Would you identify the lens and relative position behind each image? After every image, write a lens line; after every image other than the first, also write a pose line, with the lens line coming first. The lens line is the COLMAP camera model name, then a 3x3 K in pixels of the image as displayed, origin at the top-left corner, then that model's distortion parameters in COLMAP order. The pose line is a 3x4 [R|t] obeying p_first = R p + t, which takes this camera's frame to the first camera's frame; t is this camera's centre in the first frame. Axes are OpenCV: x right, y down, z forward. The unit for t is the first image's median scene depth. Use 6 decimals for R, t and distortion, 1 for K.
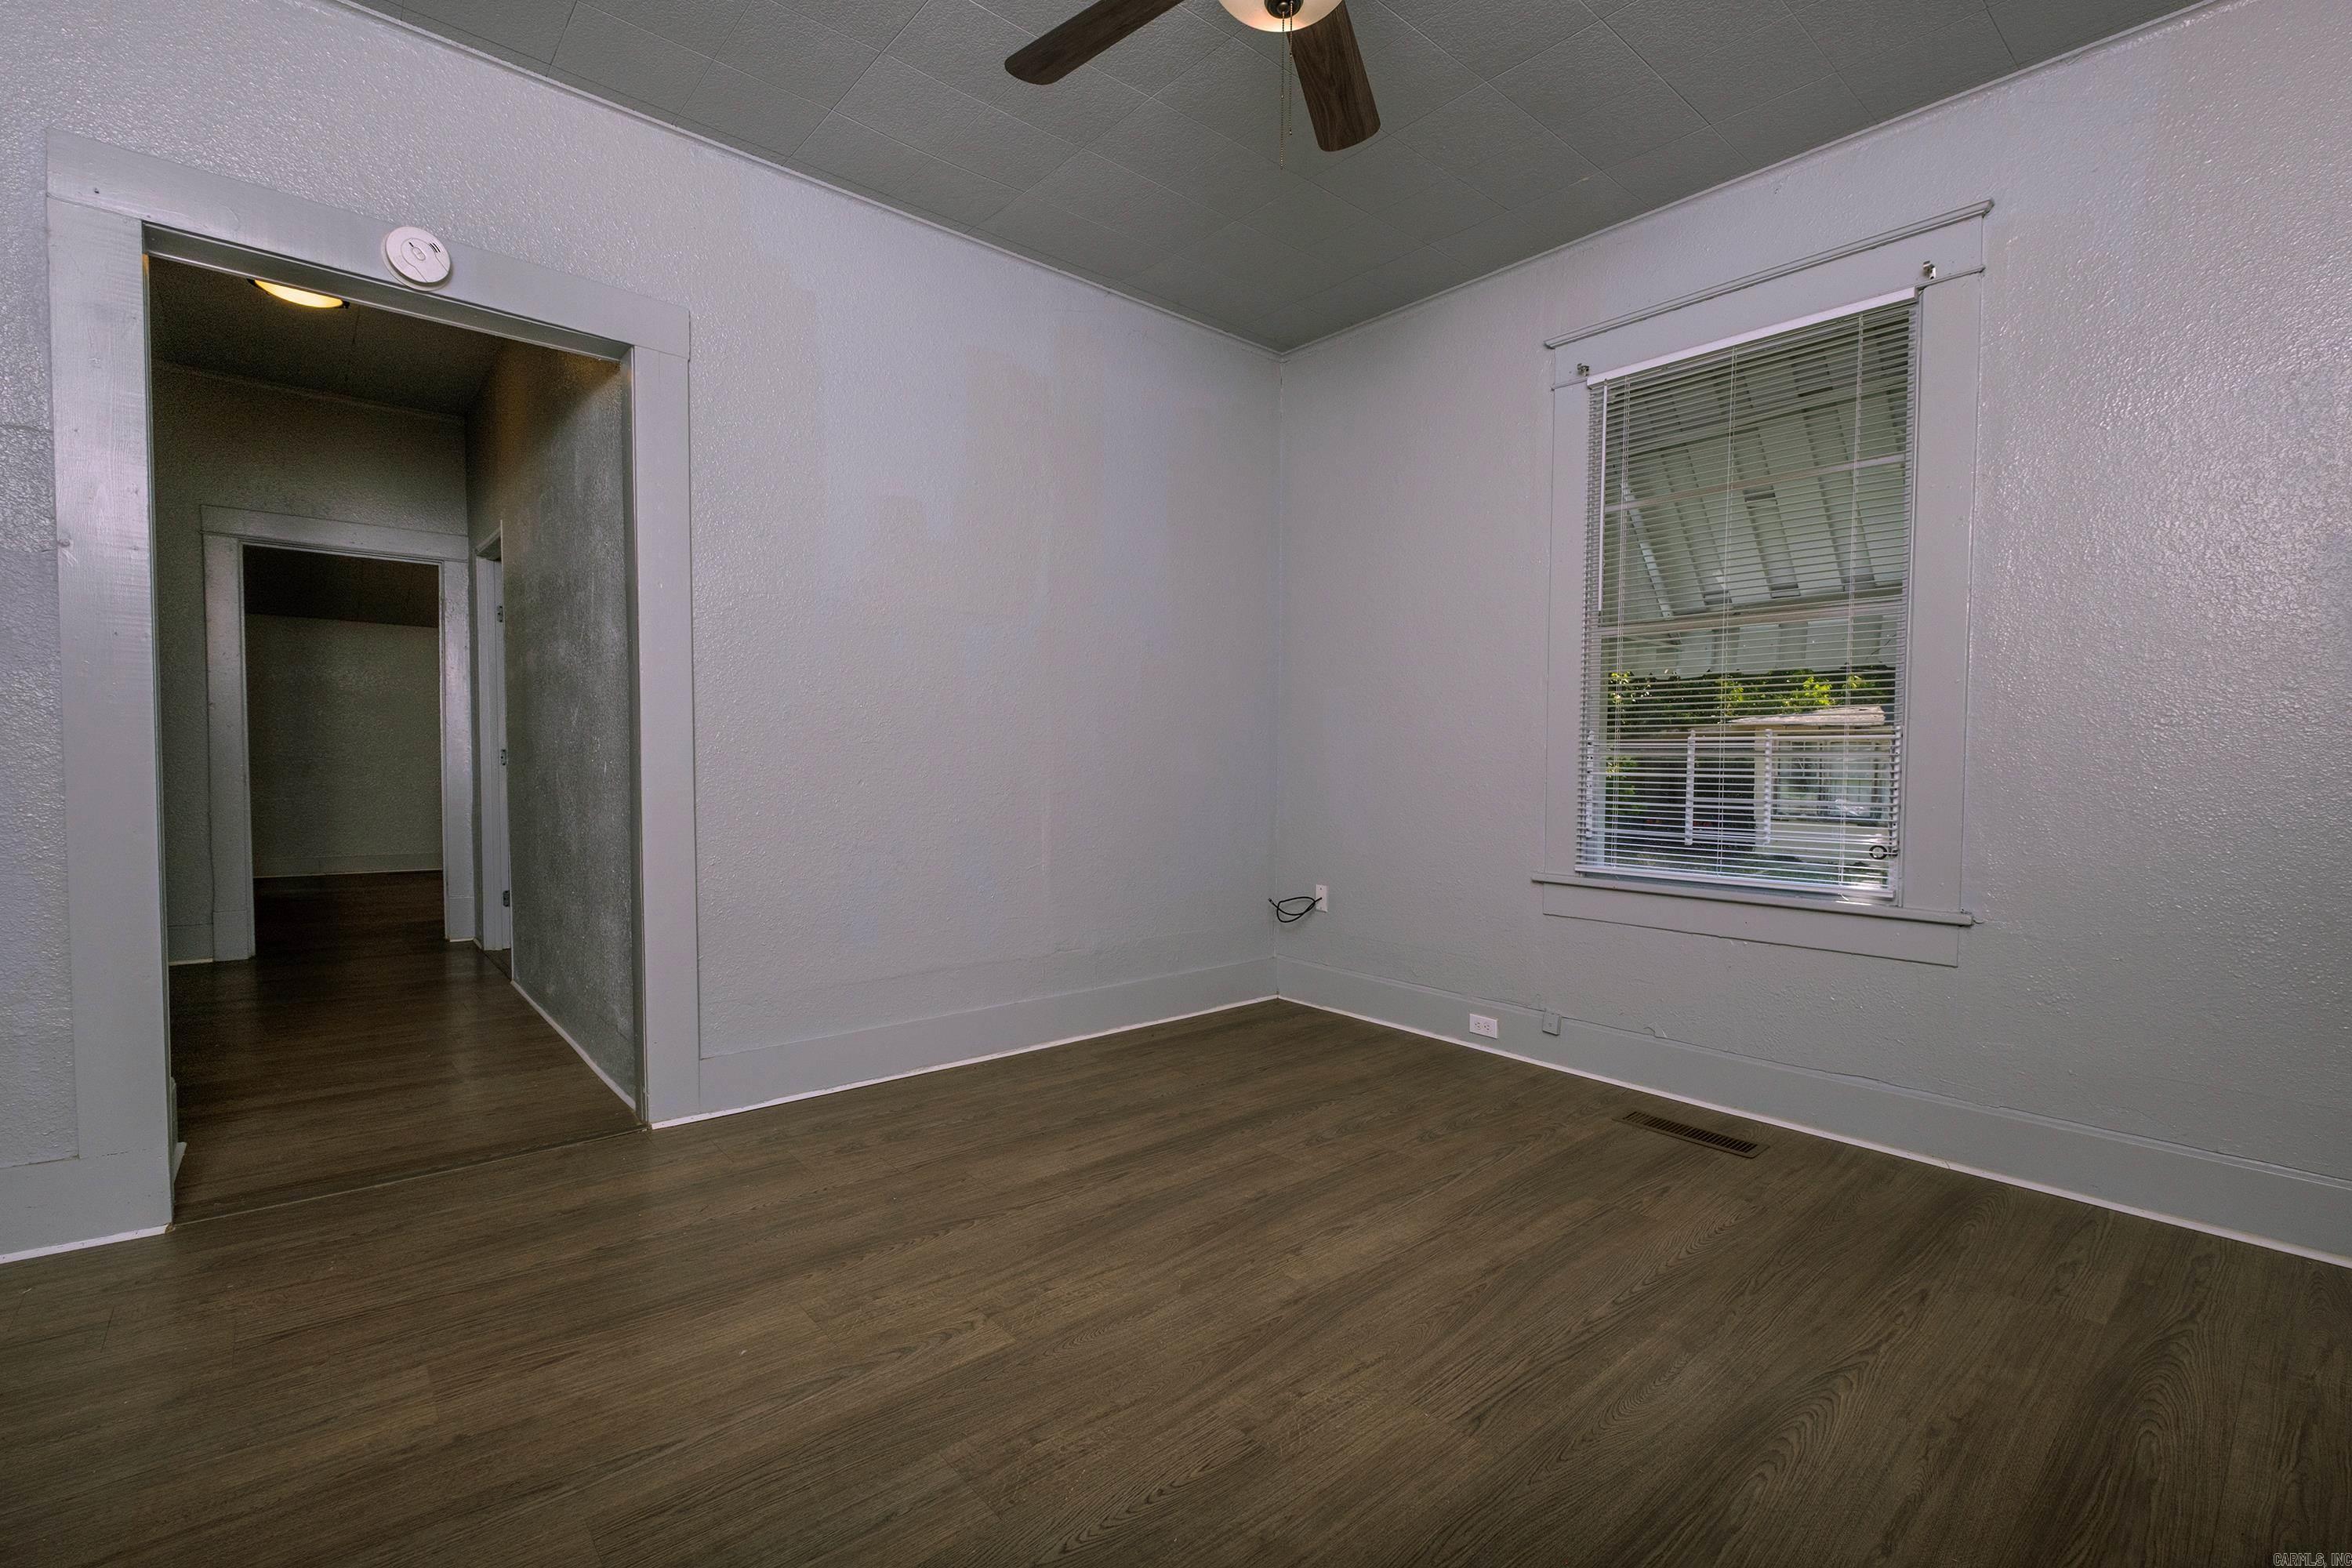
lens RADIAL K [[1016.4, 0, 1164.9], [0, 1016.4, 803.8], [0, 0, 1]] dist [0.000423, -0.003016]
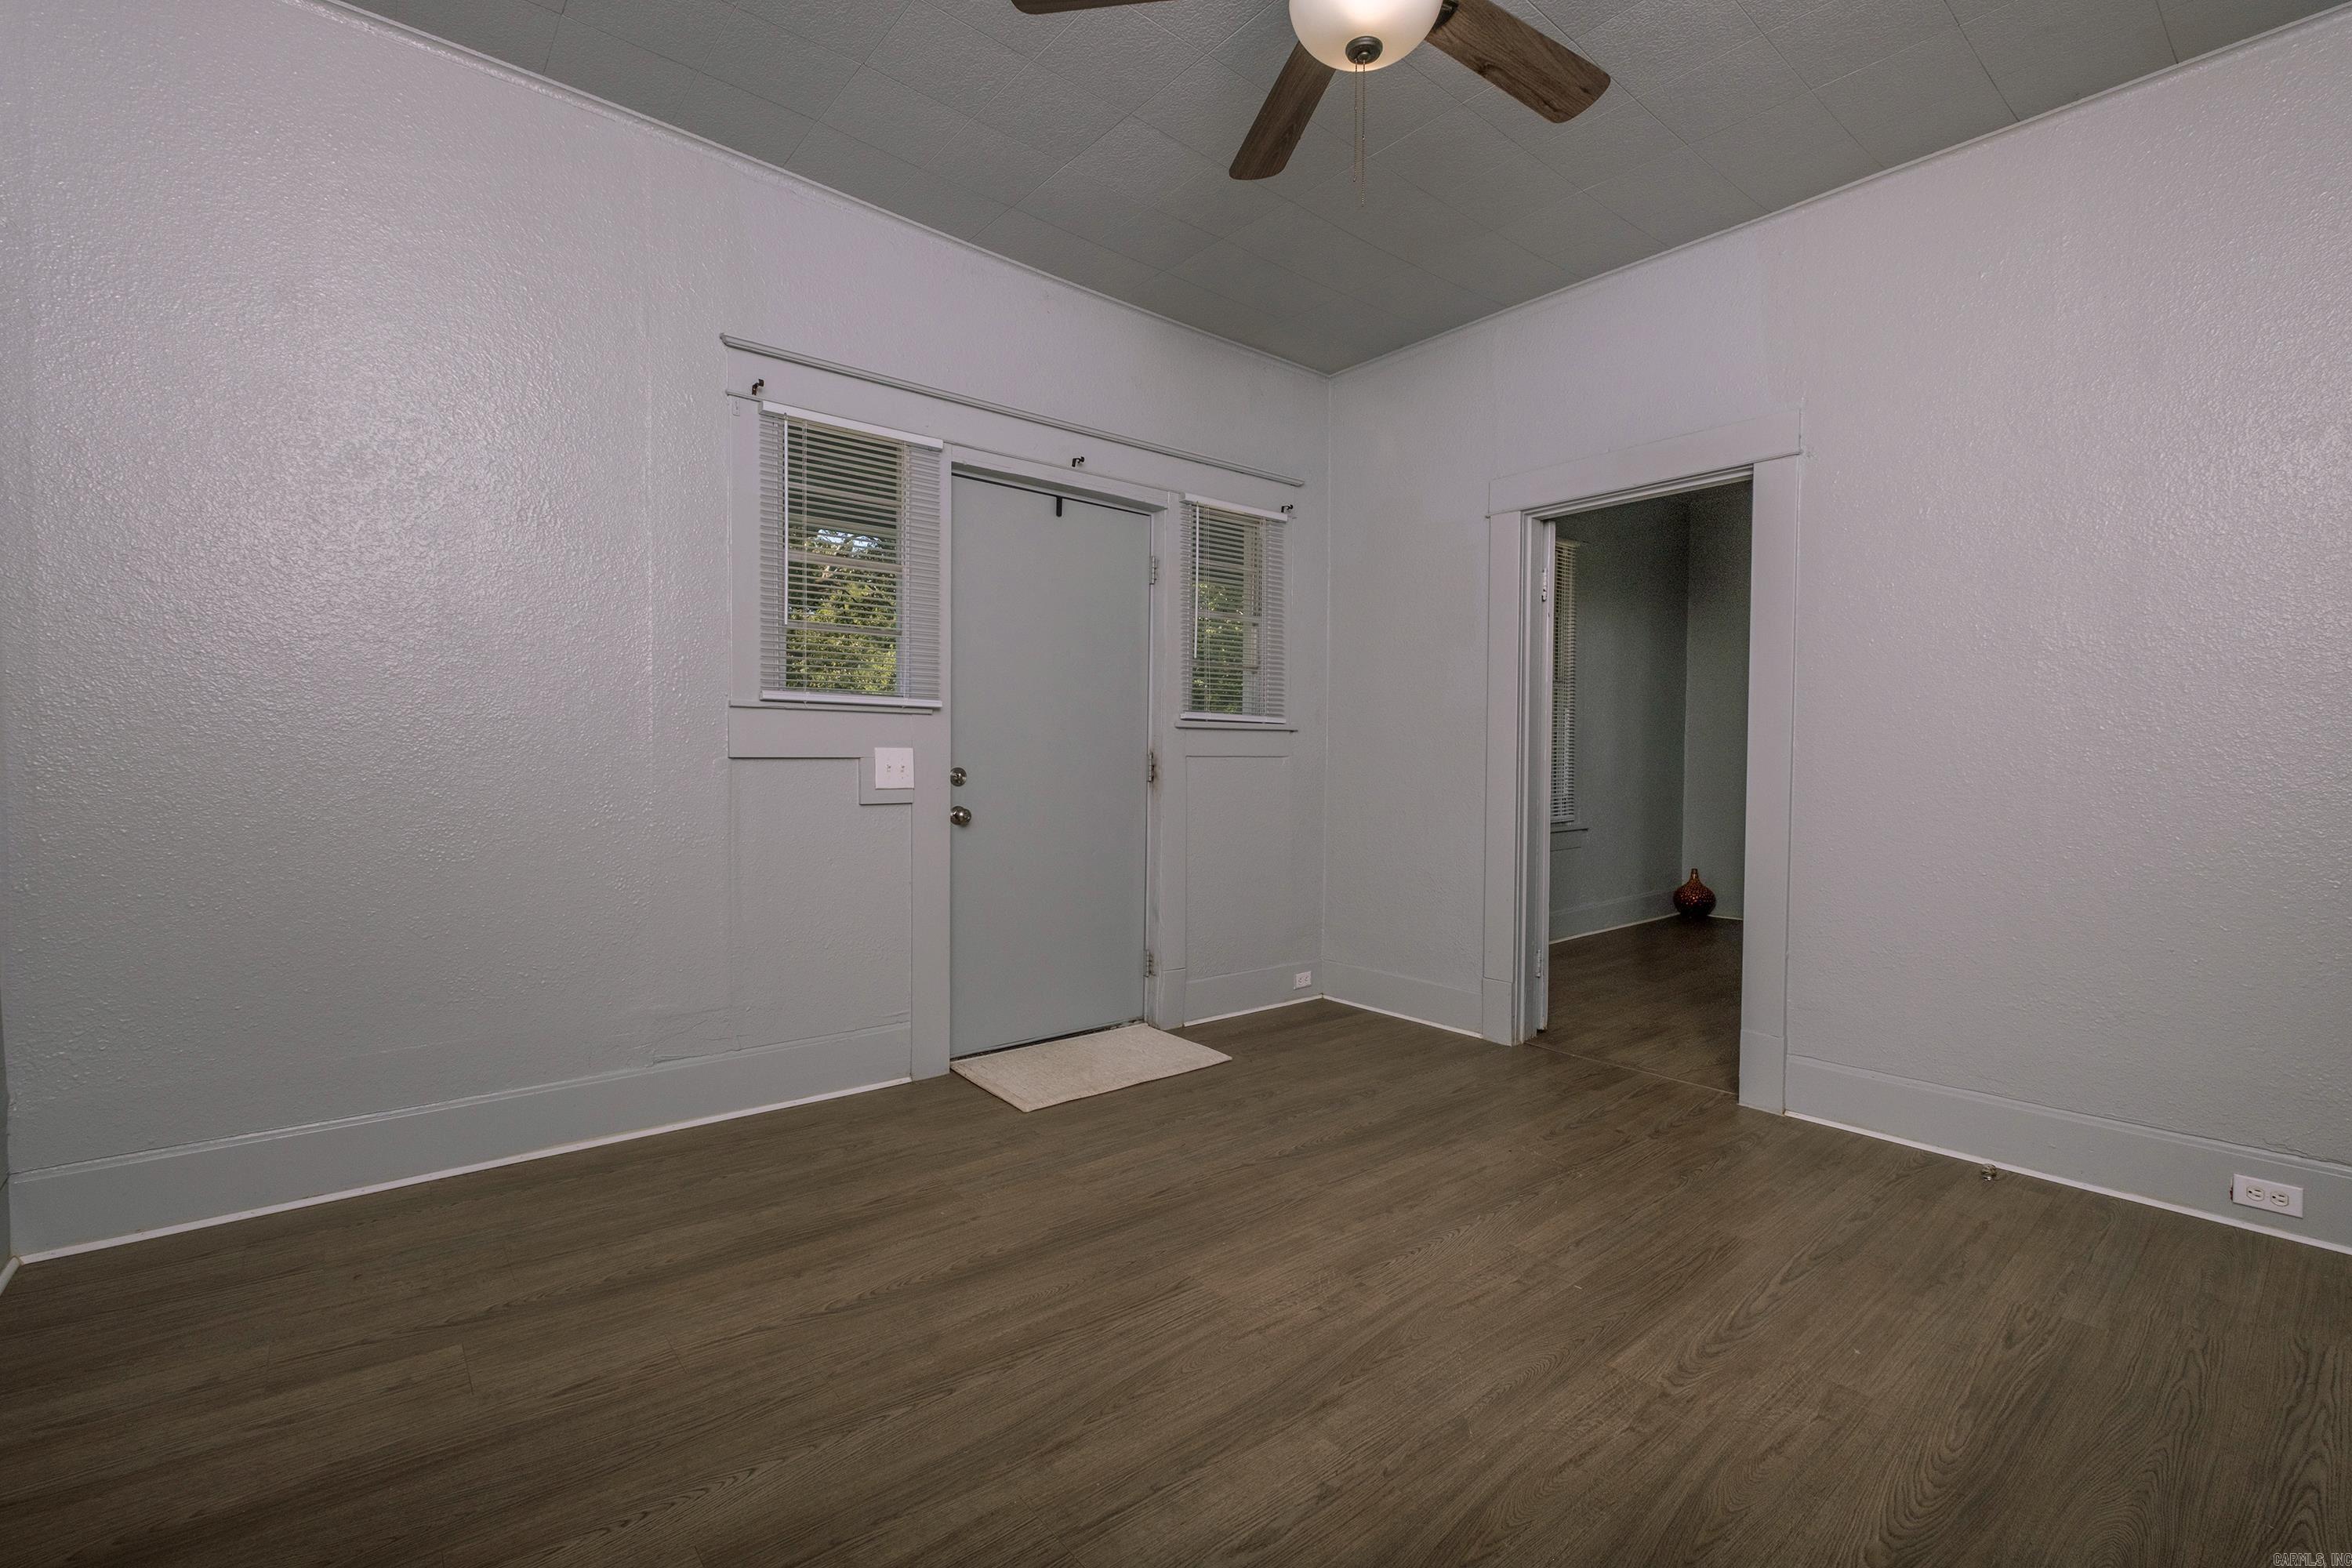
lens RADIAL K [[1016.4, 0, 1173.4], [0, 1016.4, 762.7], [0, 0, 1]] dist [0.000423, -0.003016]
pose [[-0.999538, -0.027828, 0.012236, 0.198884], [-0.027103, 0.998069, 0.055888, -0.069351], [-0.013768, 0.055531, -0.998362, 1.394492]]
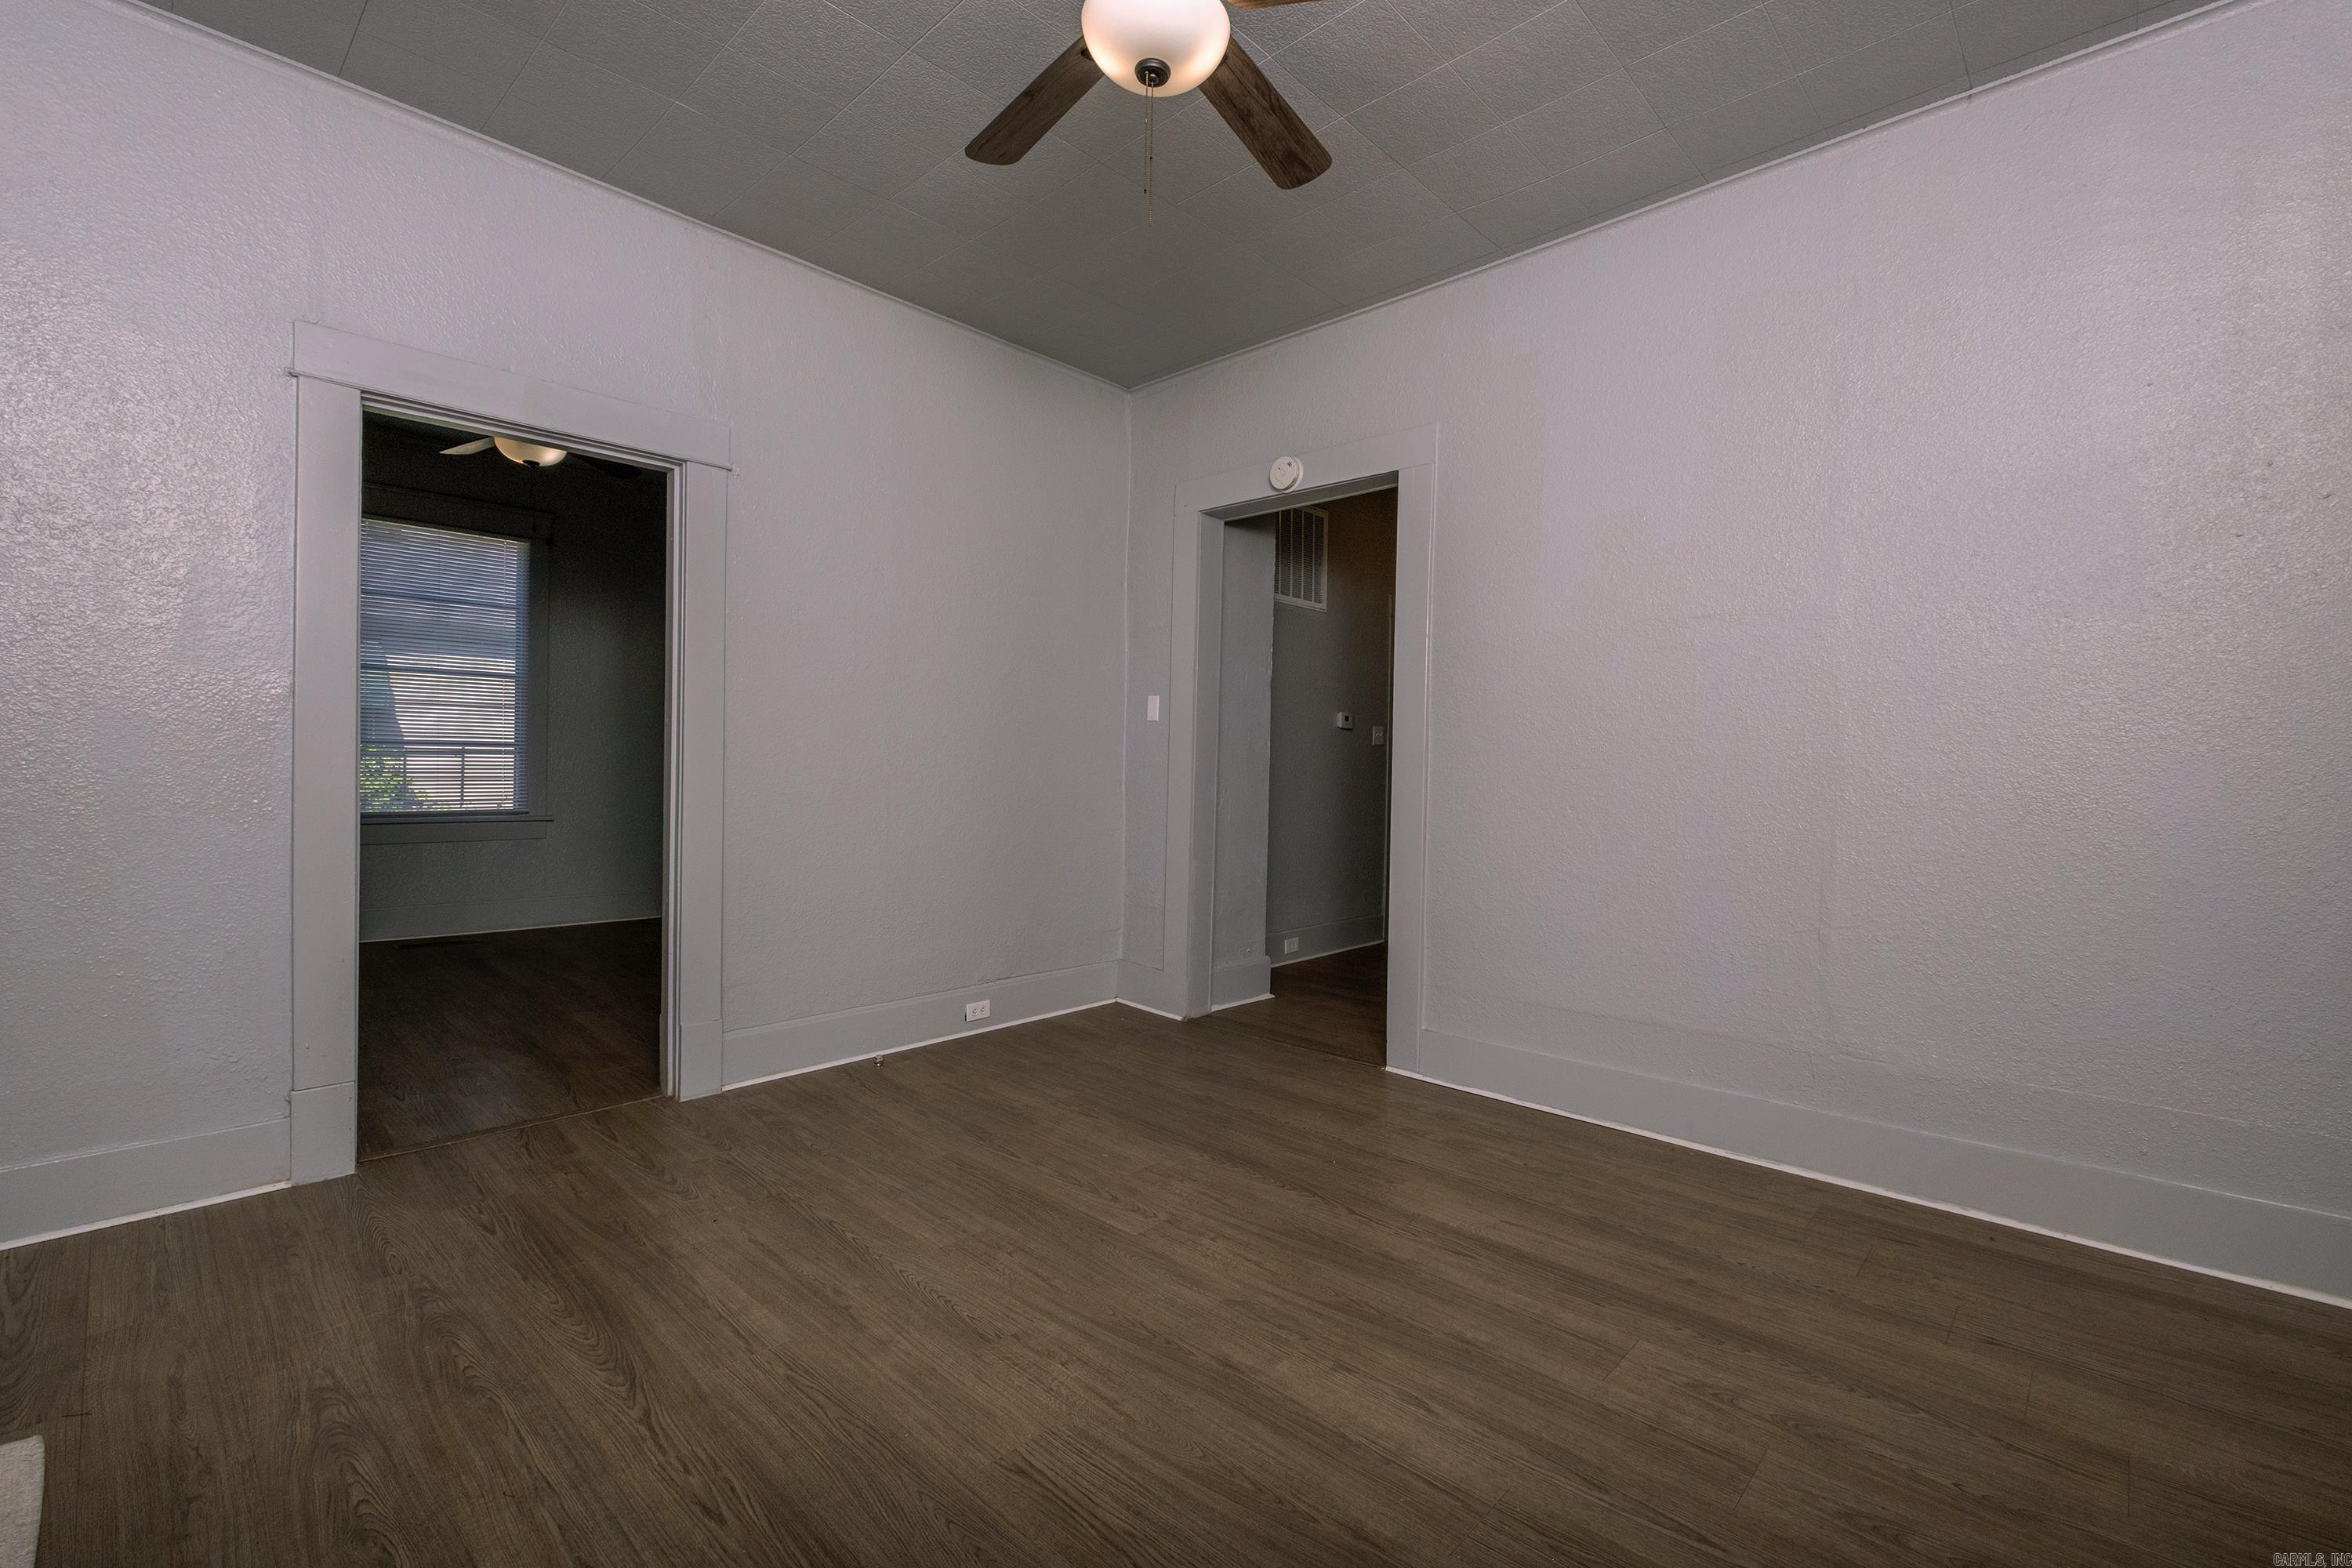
lens RADIAL K [[1016.4, 0, 1186.6], [0, 1016.4, 796.8], [0, 0, 1]] dist [0.000423, -0.003016]
pose [[0.112154, 0.019103, -0.993507, 0.786329], [-0.060024, 0.998120, 0.012416, -0.024684], [0.991876, 0.058241, 0.113090, 0.635081]]
